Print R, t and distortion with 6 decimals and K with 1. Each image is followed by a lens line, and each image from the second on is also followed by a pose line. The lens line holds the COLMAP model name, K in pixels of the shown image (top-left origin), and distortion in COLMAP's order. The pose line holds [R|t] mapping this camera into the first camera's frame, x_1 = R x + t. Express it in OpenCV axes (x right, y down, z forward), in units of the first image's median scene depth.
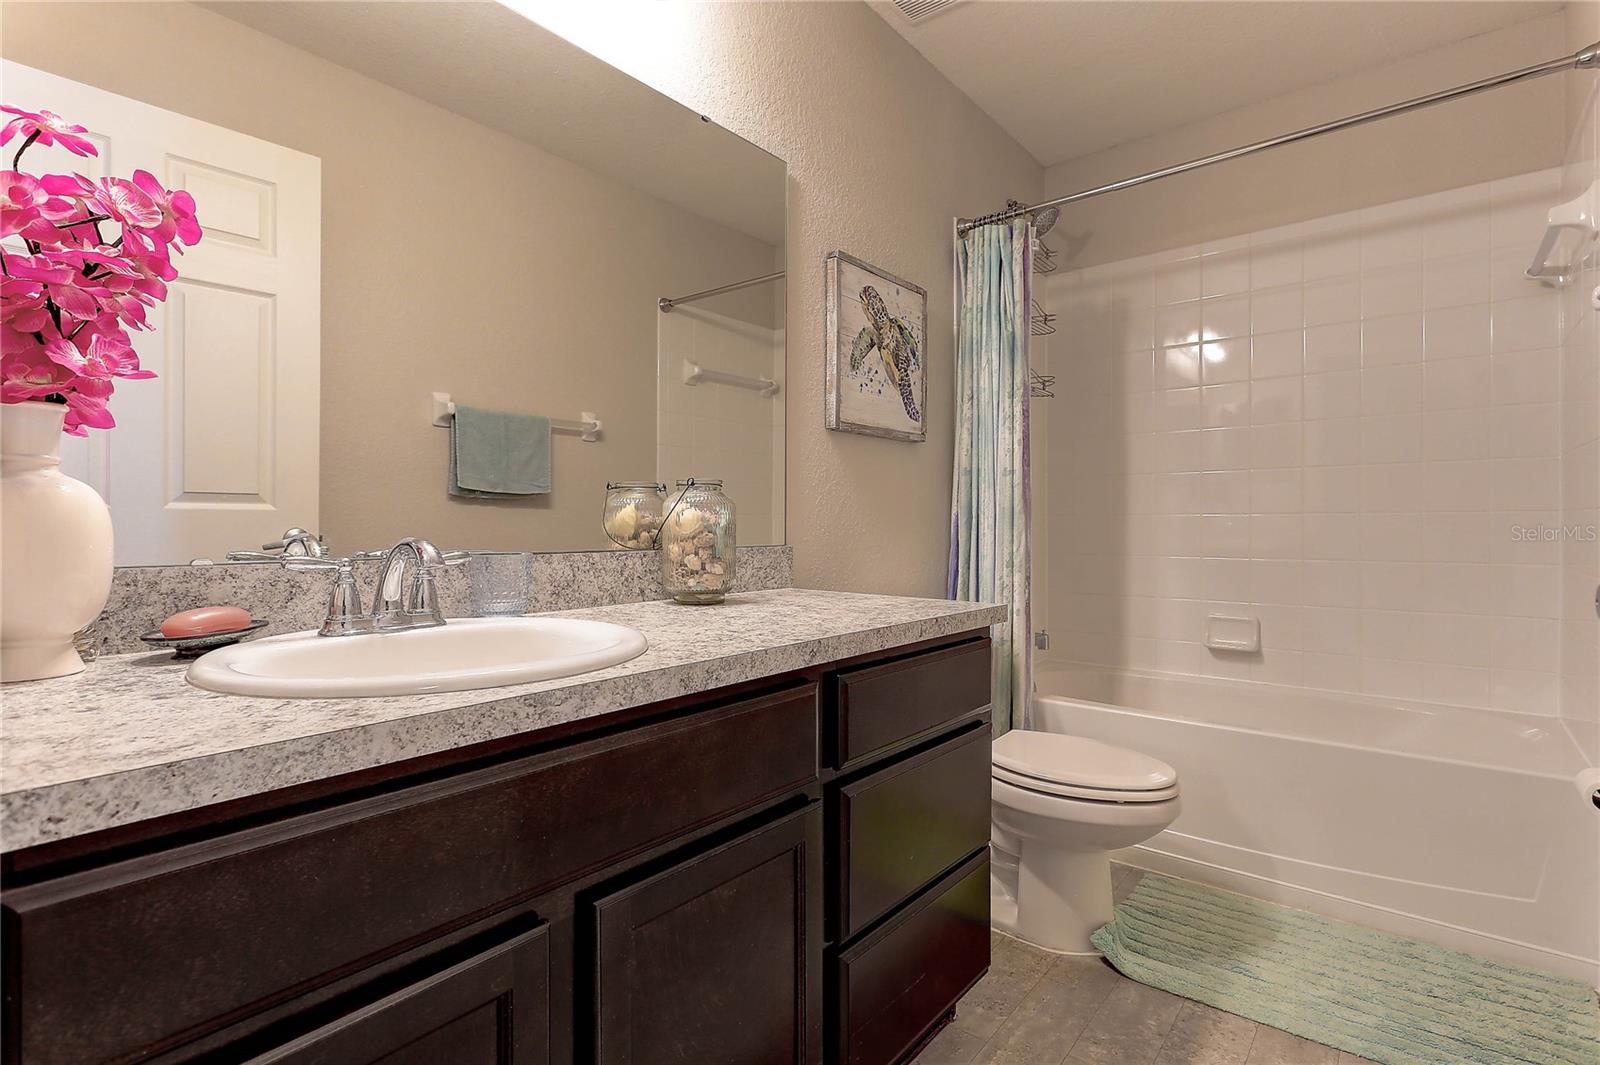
lens RADIAL K [[777.3, 0, 802.0], [0, 777.3, 530.1], [0, 0, 1]] dist [-0.001027, 0.002152]
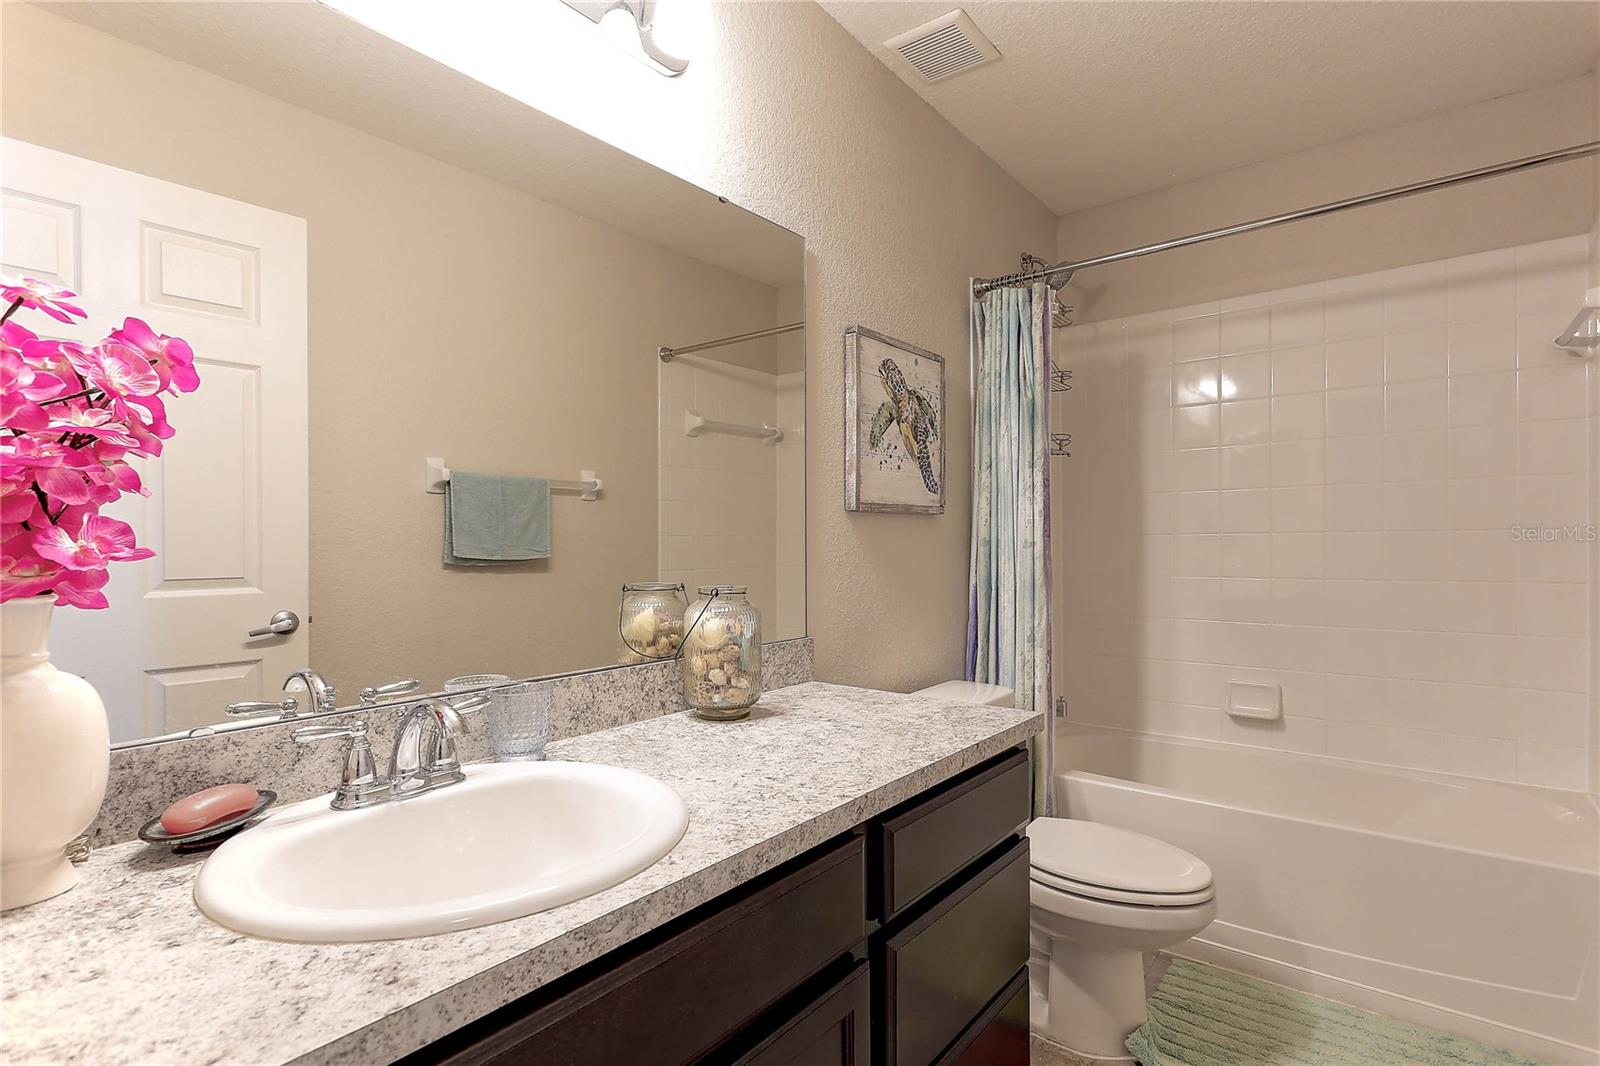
lens RADIAL K [[777.3, 0, 786.8], [0, 777.3, 491.4], [0, 0, 1]] dist [-0.001027, 0.002152]
pose [[0.999668, -0.007458, 0.024663, -0.068945], [0.007290, 0.999950, 0.006890, -0.170397], [-0.024713, -0.006708, 0.999672, 0.043492]]
